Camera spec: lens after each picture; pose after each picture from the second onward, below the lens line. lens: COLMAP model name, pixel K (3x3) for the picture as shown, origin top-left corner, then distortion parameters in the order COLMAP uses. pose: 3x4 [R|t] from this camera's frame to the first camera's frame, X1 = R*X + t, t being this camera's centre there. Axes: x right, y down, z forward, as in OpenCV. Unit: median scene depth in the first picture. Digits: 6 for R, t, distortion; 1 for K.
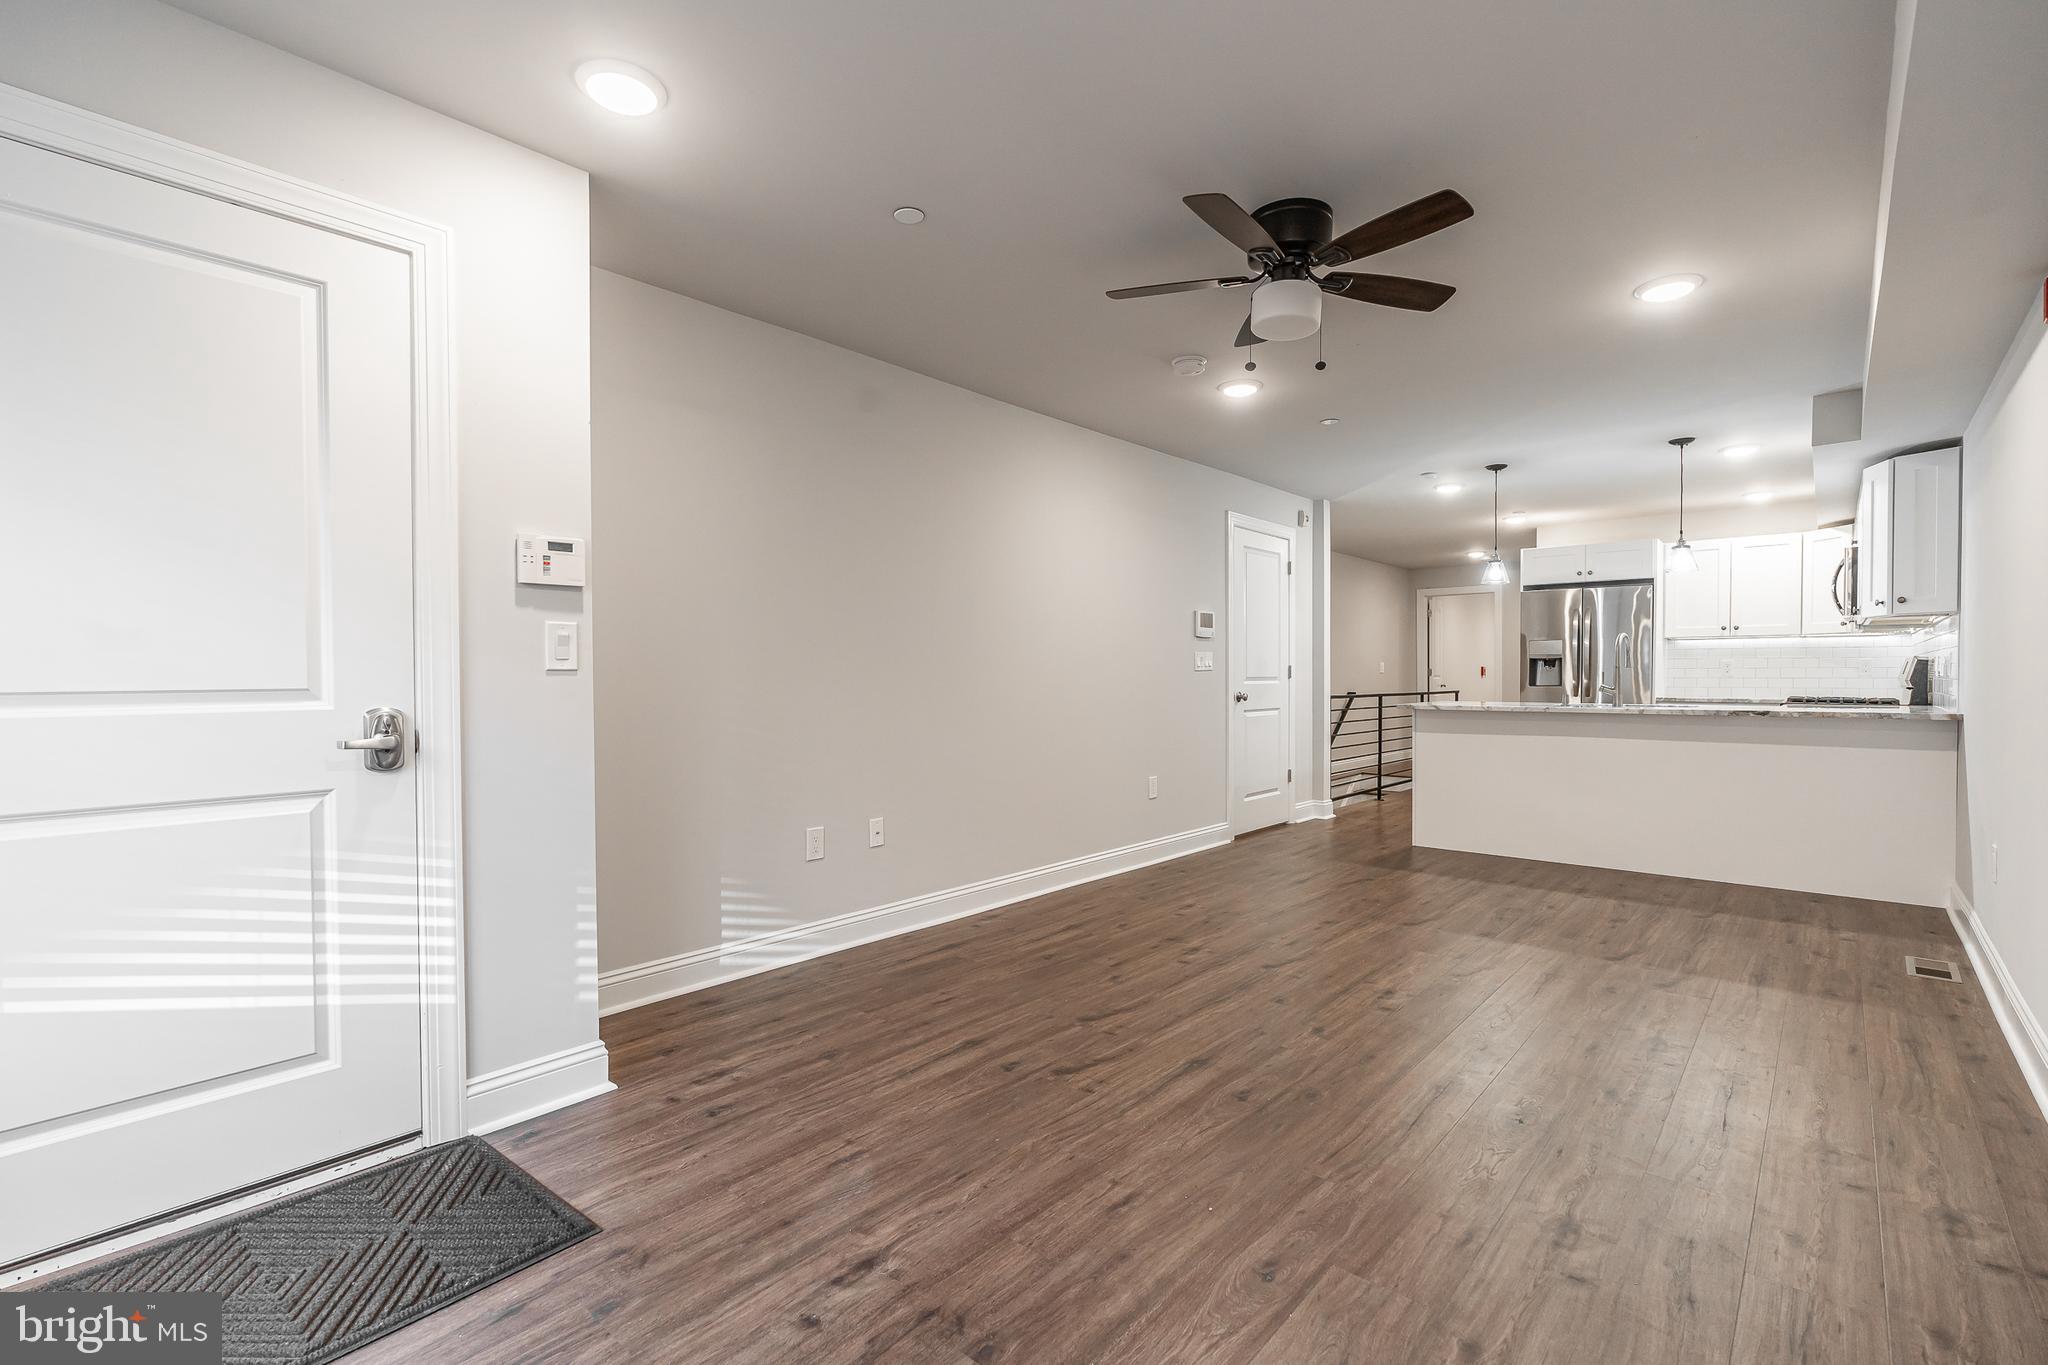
lens RADIAL K [[922.8, 0, 1024.0], [0, 922.8, 682.5], [0, 0, 1]] dist [0.000573, -0.000456]
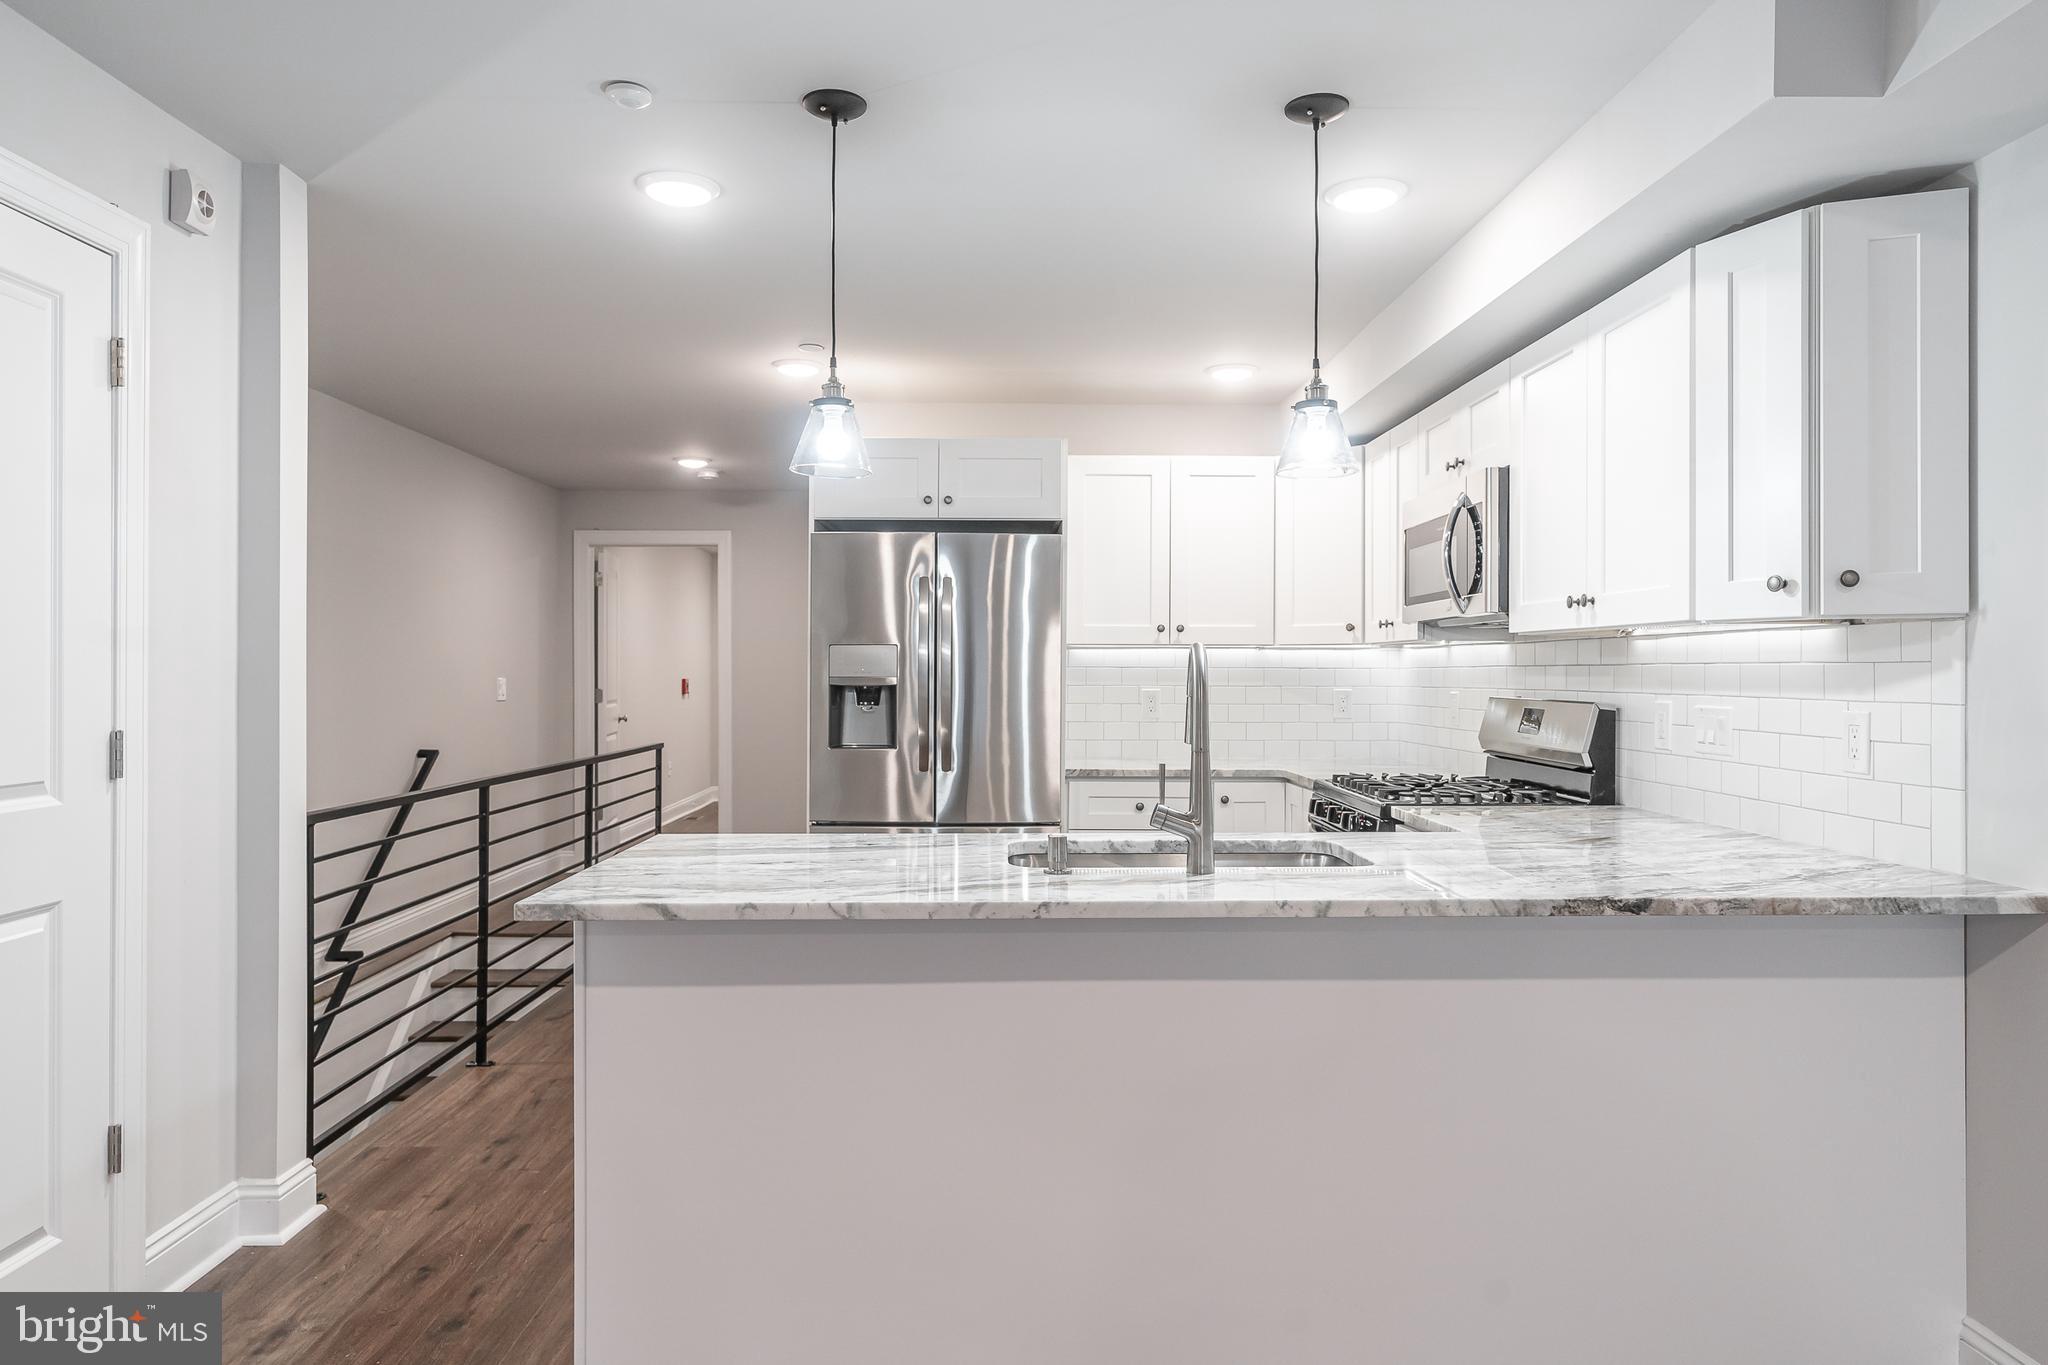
lens RADIAL K [[1298.4, 0, 1028.9], [0, 1298.4, 664.3], [0, 0, 1]] dist [0.003639, 0.003126]
pose [[0.736743, 0.006770, 0.676139, 0.329313], [0.002323, 0.999919, -0.012544, -0.046152], [-0.676168, 0.010812, 0.736668, 0.791413]]
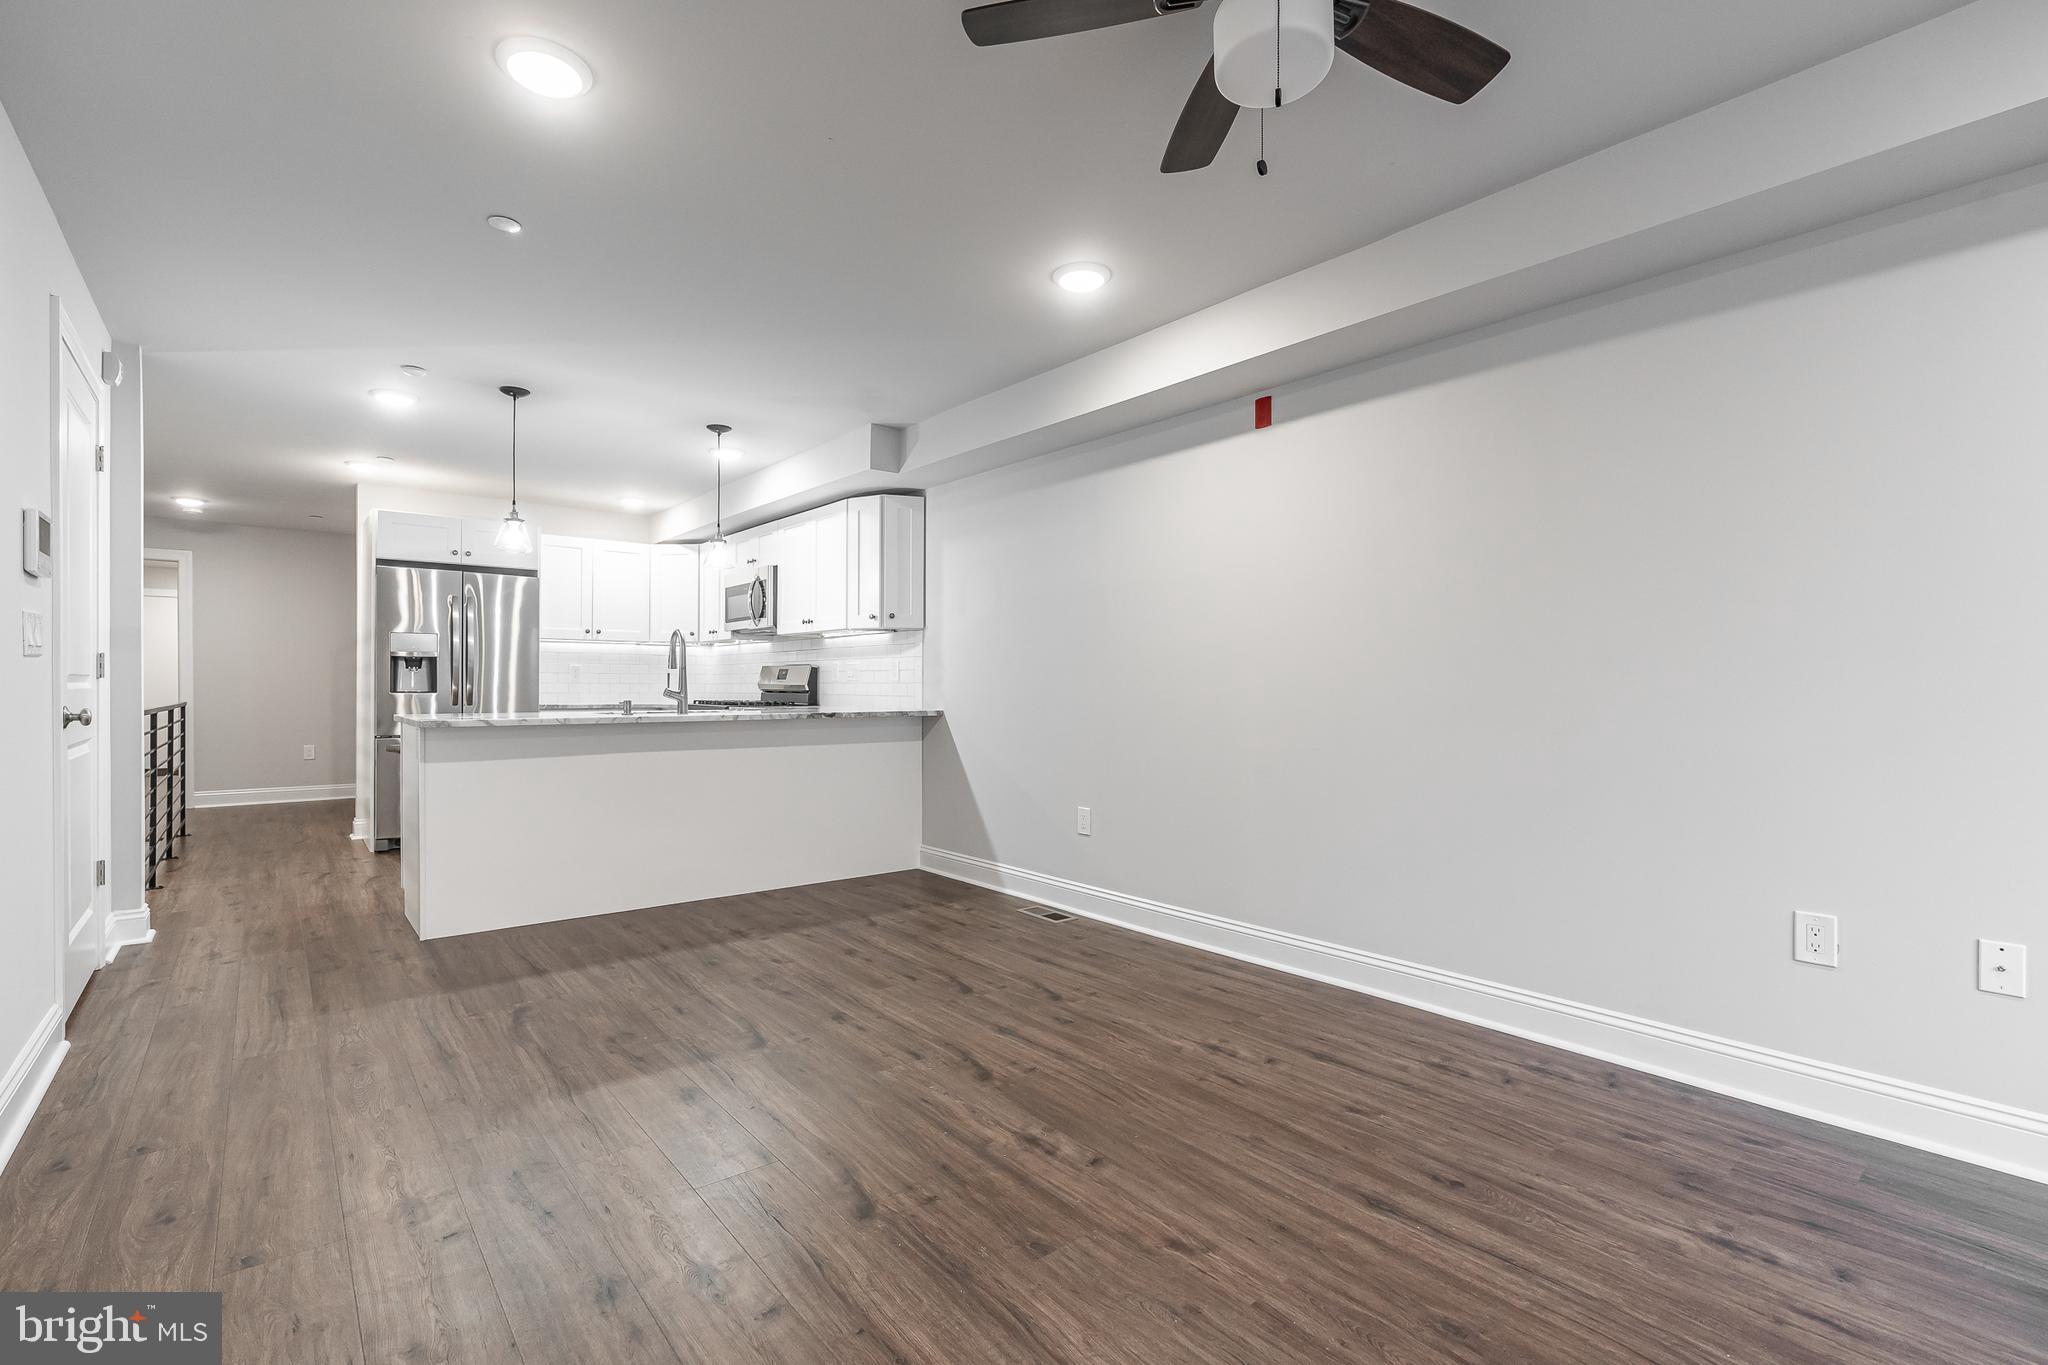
lens RADIAL K [[922.4, 0, 1025.4], [0, 922.4, 691.1], [0, 0, 1]] dist [-0.003802, 0.000924]
pose [[0.157103, -0.003067, 0.987577, -0.180788], [0.004176, 0.999988, 0.002441, 0.004419], [-0.987573, 0.003741, 0.157114, 0.610594]]
